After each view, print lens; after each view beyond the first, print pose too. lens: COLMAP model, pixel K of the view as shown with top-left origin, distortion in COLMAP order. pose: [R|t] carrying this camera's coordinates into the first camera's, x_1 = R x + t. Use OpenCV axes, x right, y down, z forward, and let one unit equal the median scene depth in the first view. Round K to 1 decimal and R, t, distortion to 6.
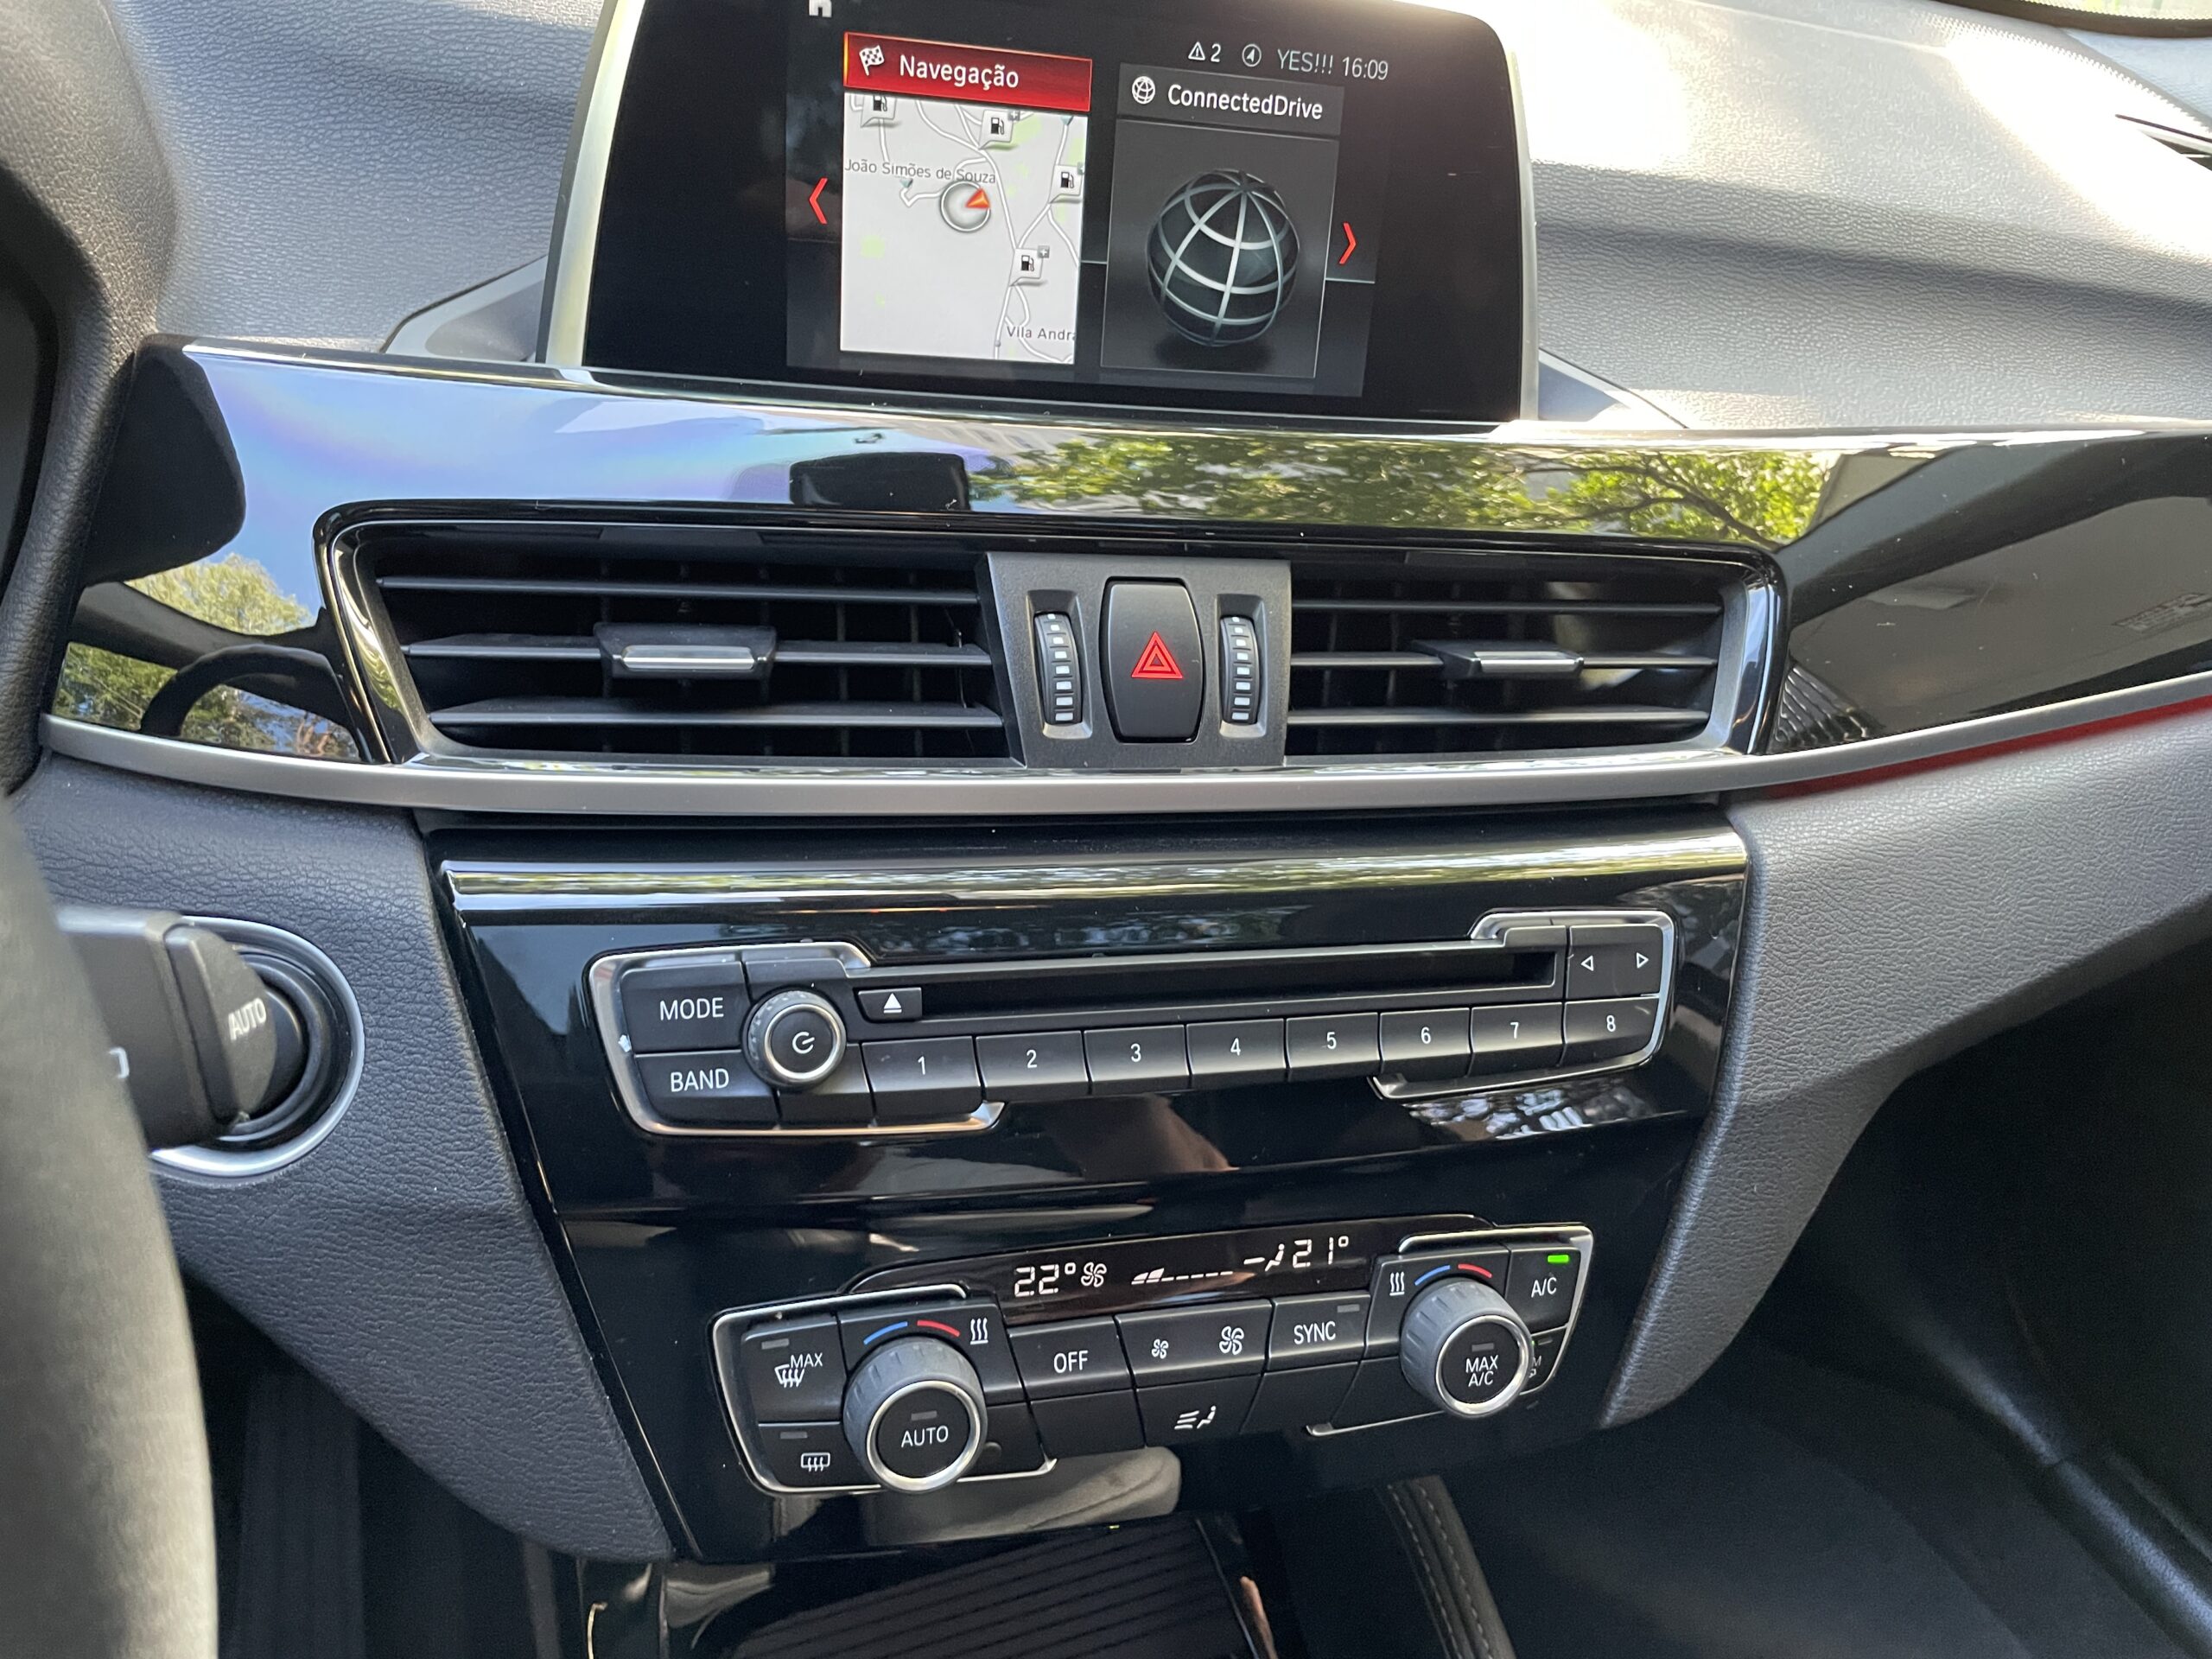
lens RADIAL K [[1698.3, 0, 1097.5], [0, 1698.3, 831.6], [0, 0, 1]] dist [0.069398, -0.096995]
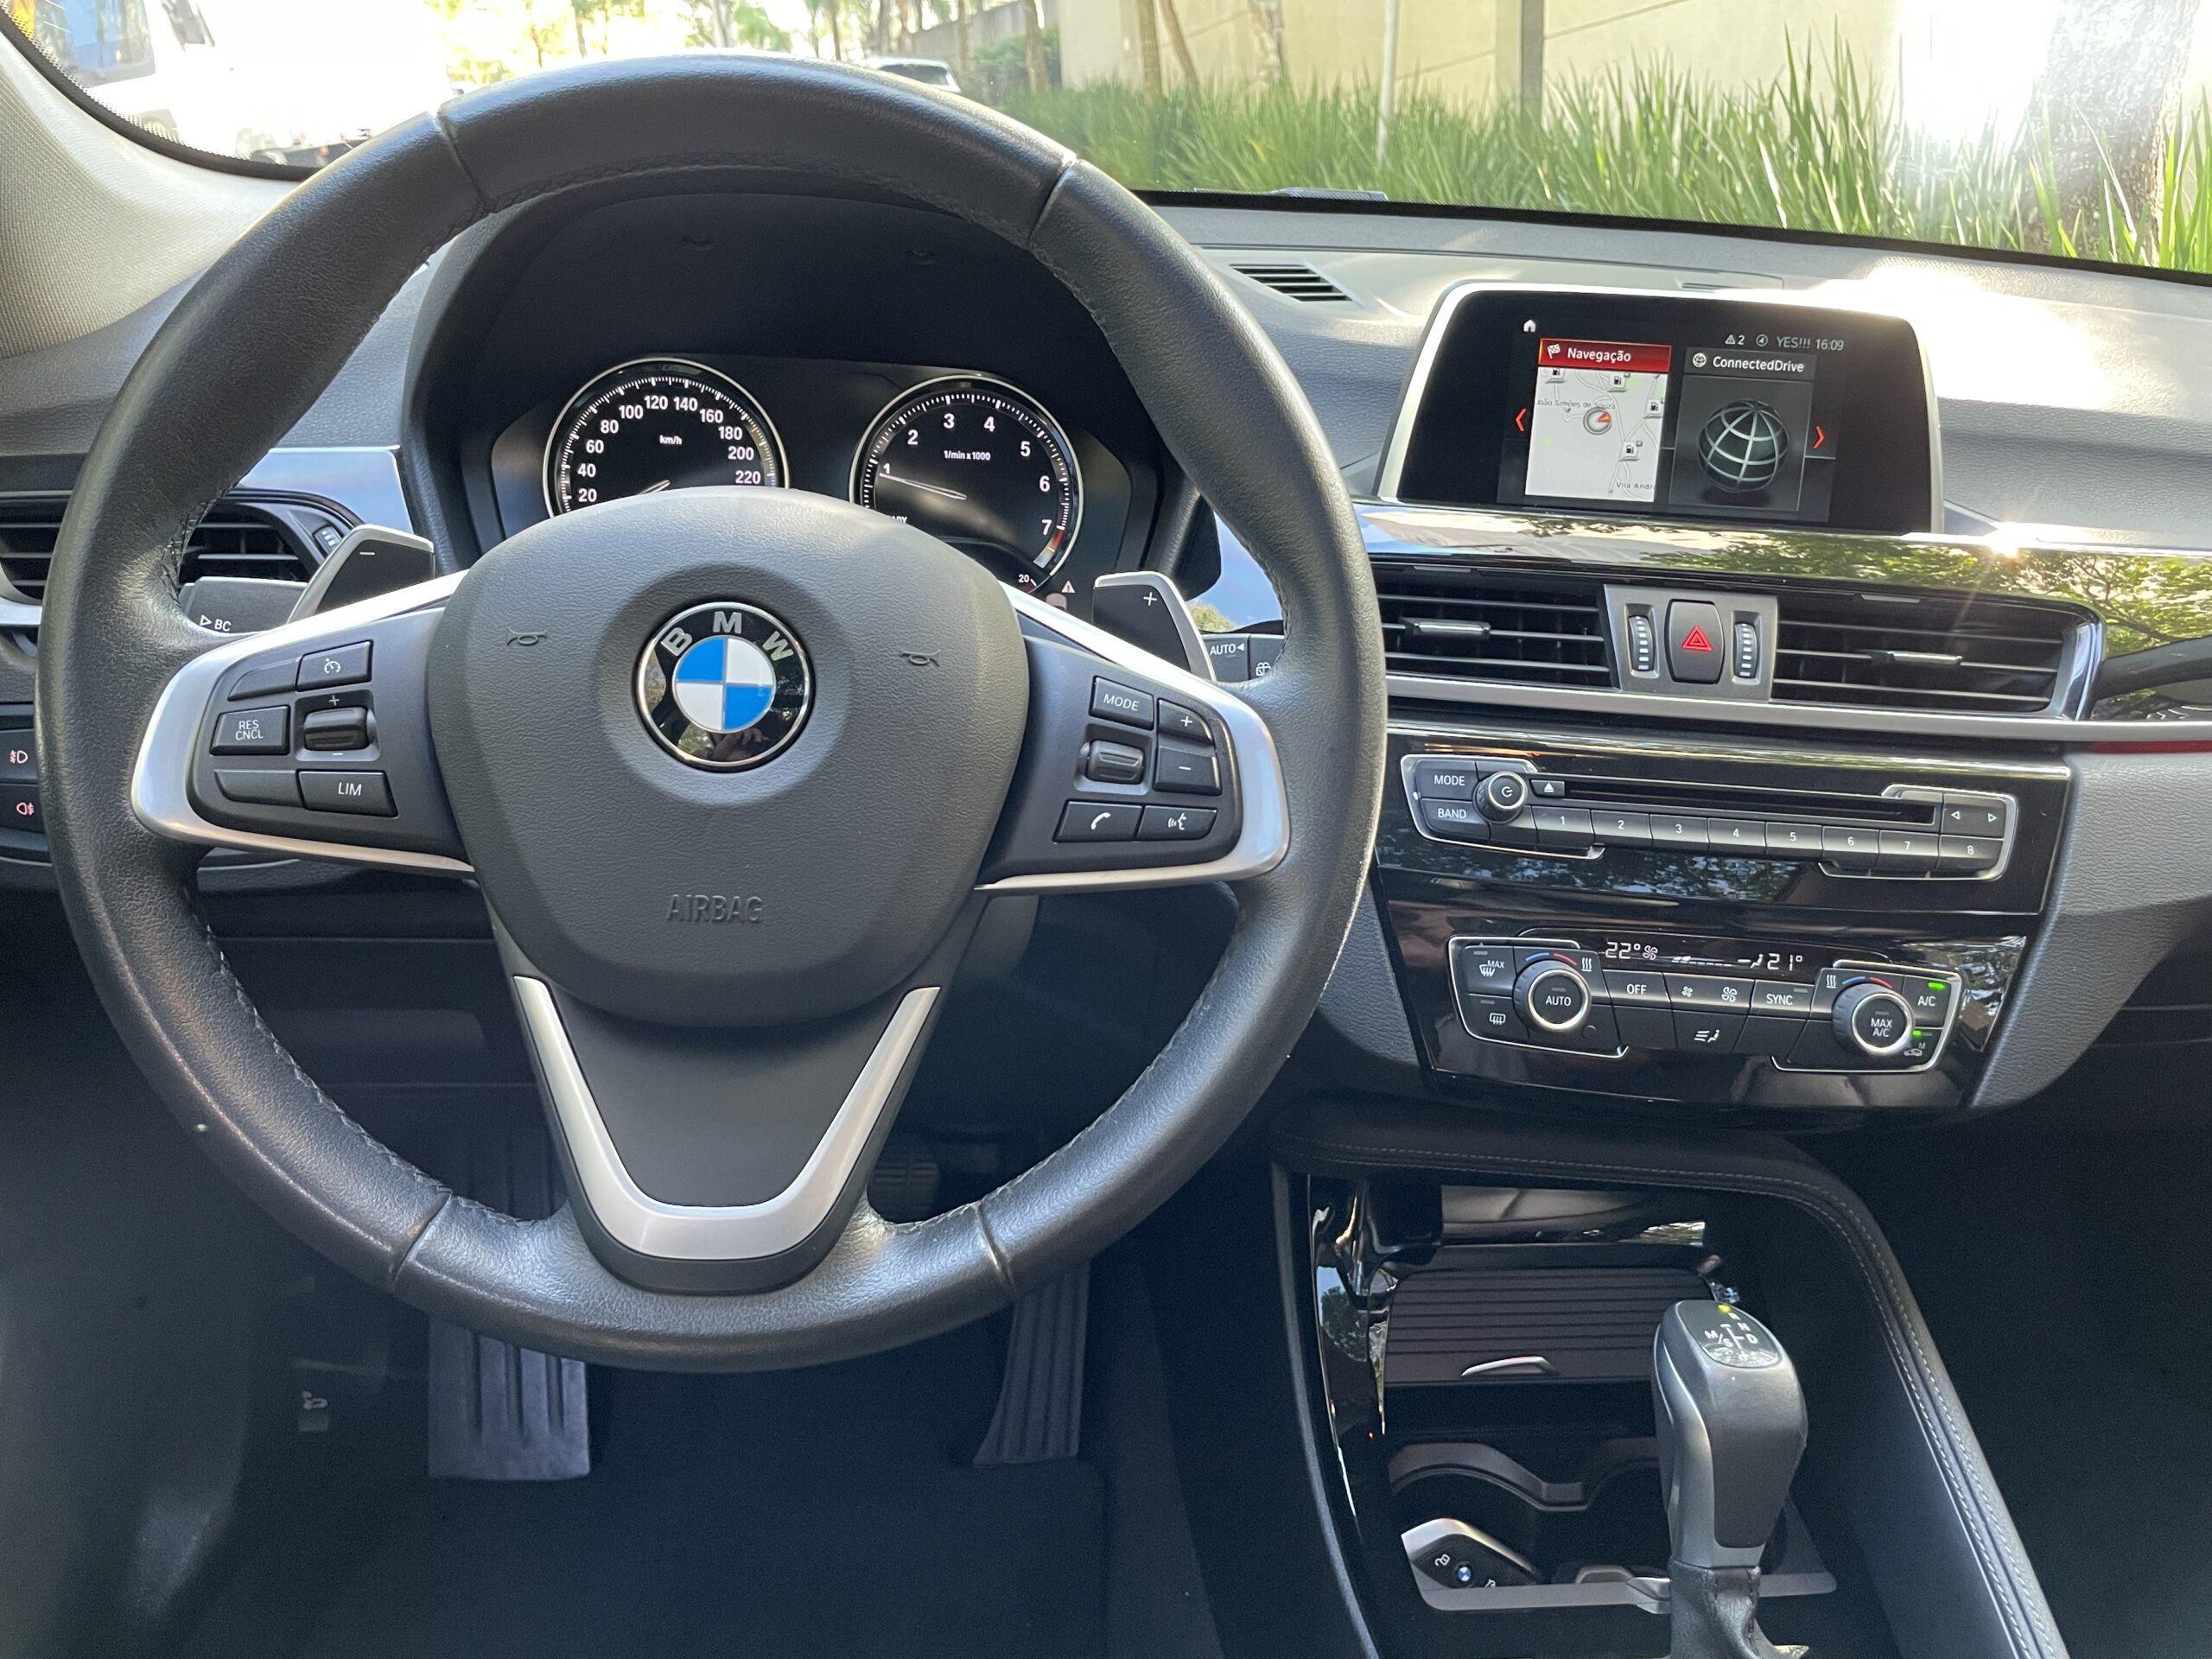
lens RADIAL K [[1698.3, 0, 1104.0], [0, 1698.3, 827.4], [0, 0, 1]] dist [0.069398, -0.096995]
pose [[0.955530, 0.036682, -0.292604, -0.028619], [-0.091534, 0.980118, -0.176042, 0.468121], [0.280328, 0.194997, 0.939889, -0.864467]]
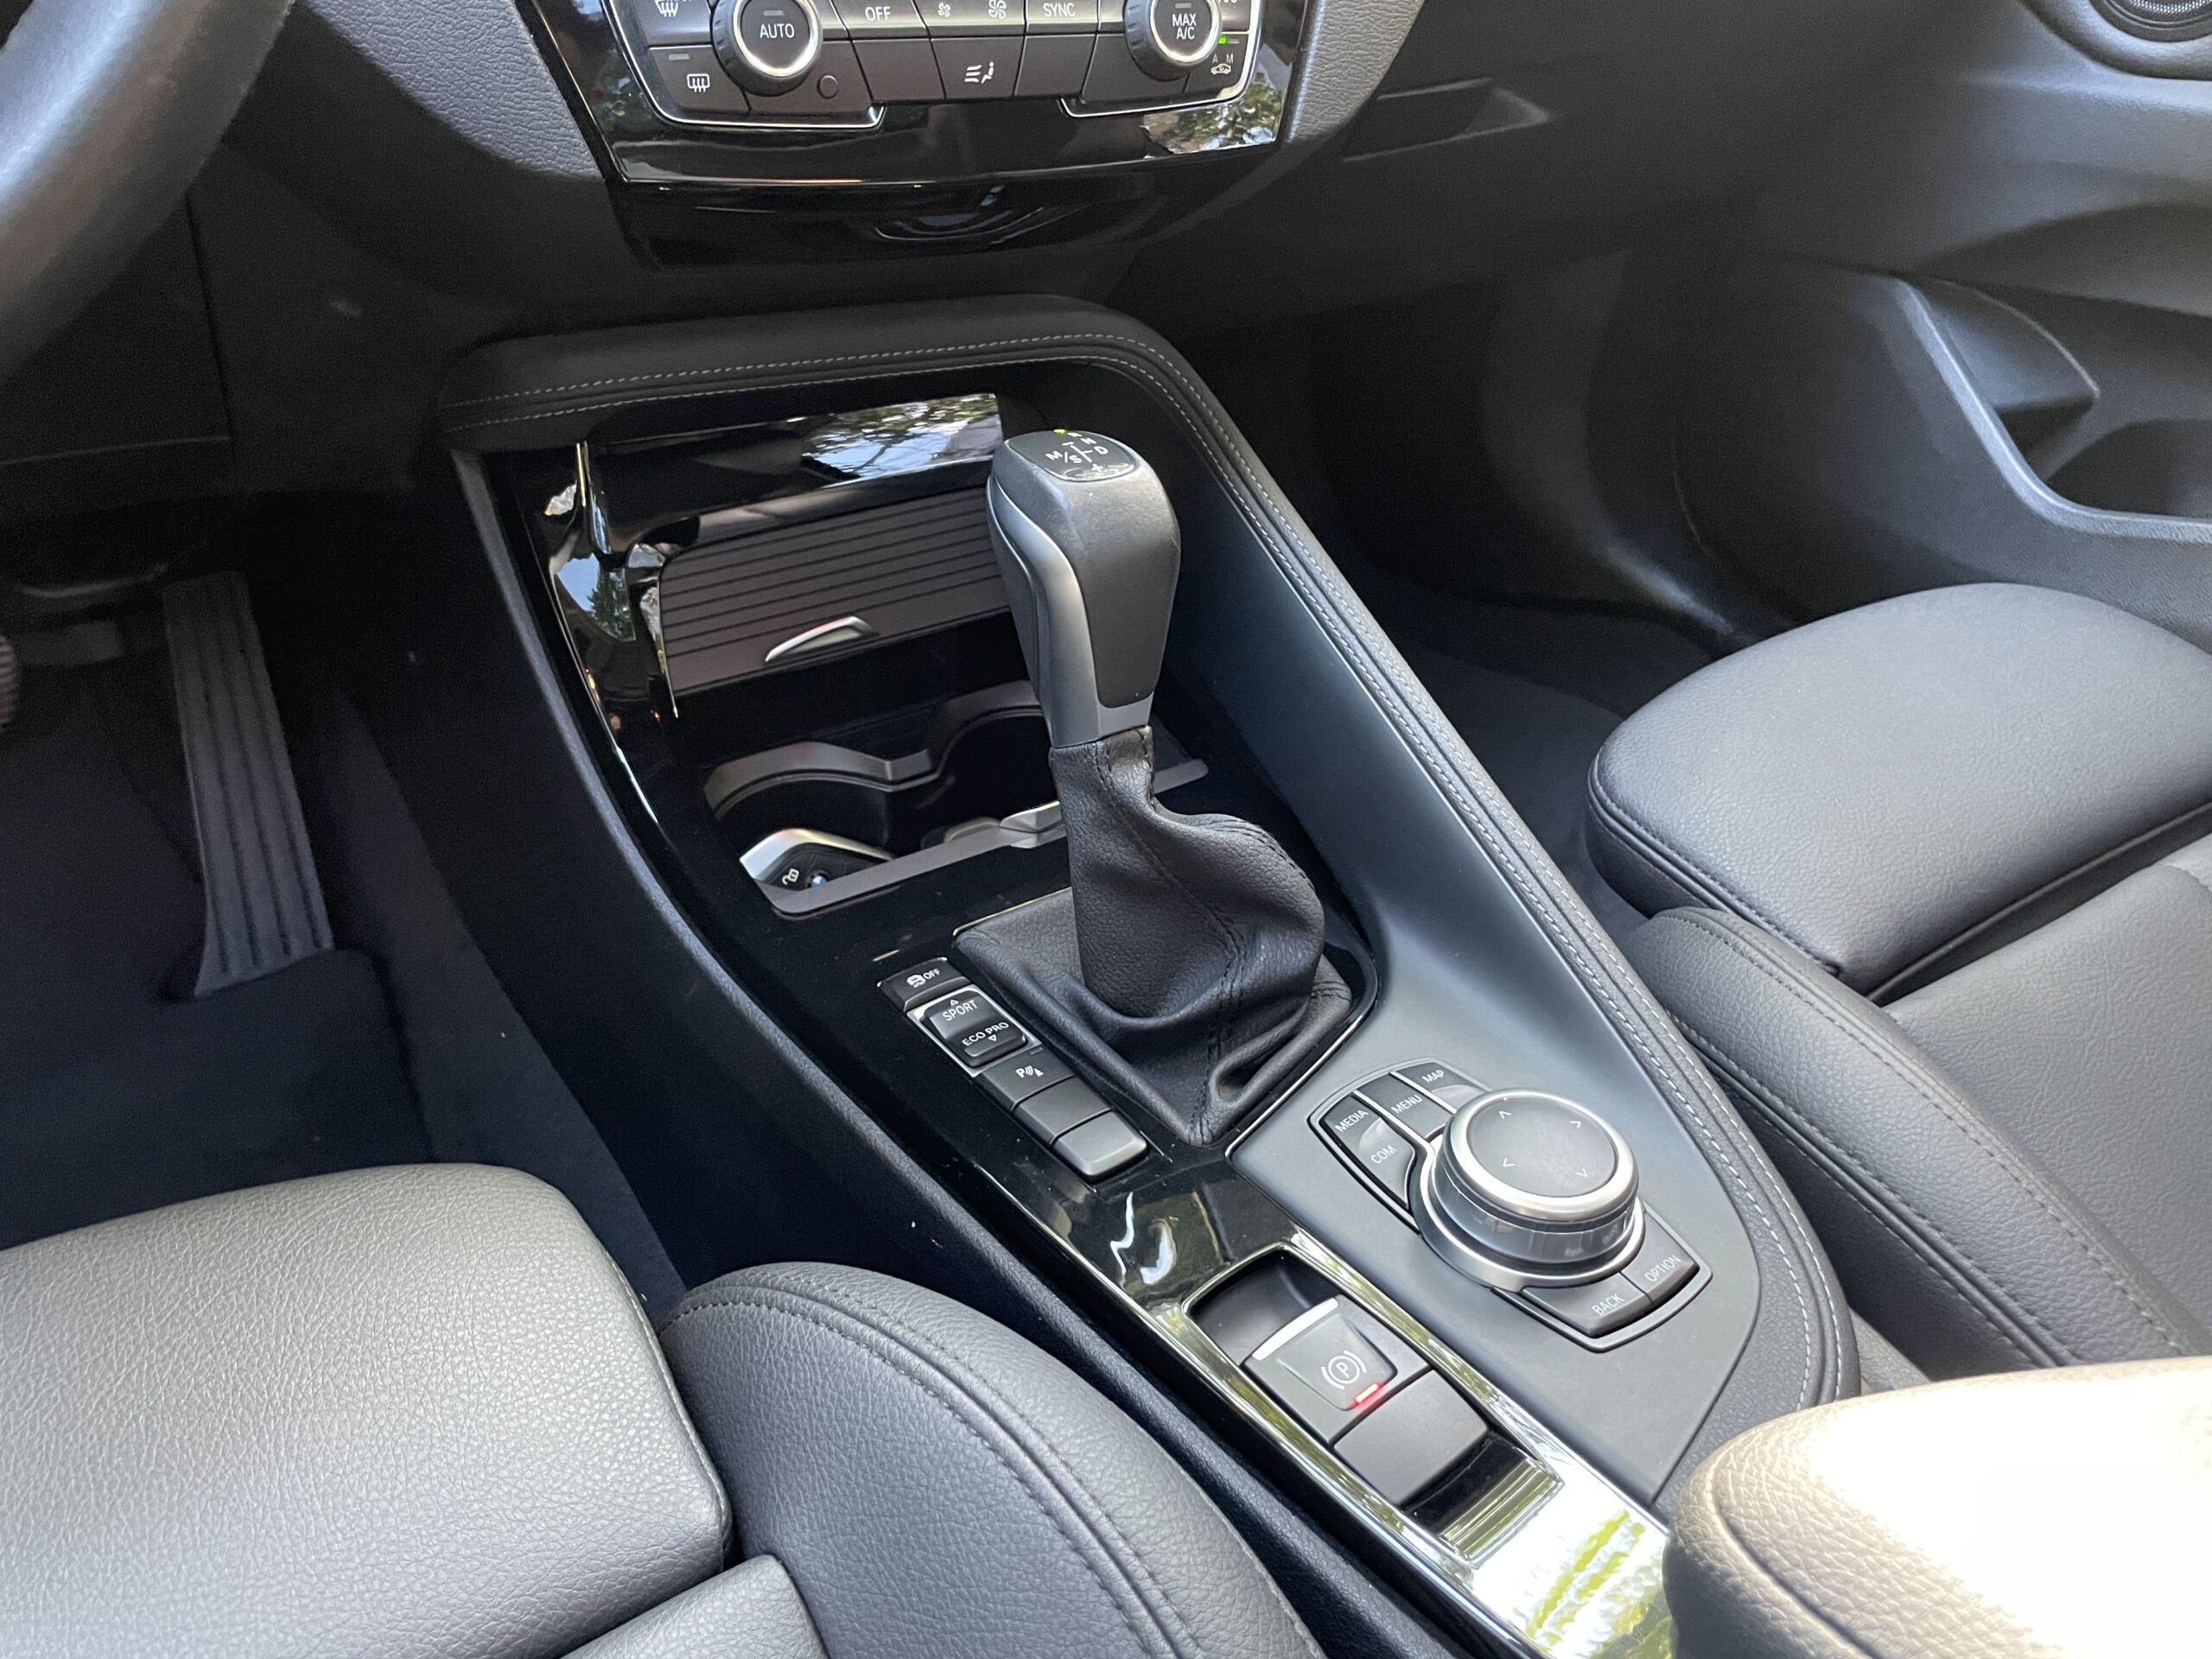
lens RADIAL K [[1698.3, 0, 1098.3], [0, 1698.3, 829.4], [0, 0, 1]] dist [0.069398, -0.096995]
pose [[0.981469, -0.158669, 0.107434, -0.082881], [0.145503, 0.981934, 0.120970, 0.718612], [-0.124687, -0.103096, 0.986825, -0.367086]]
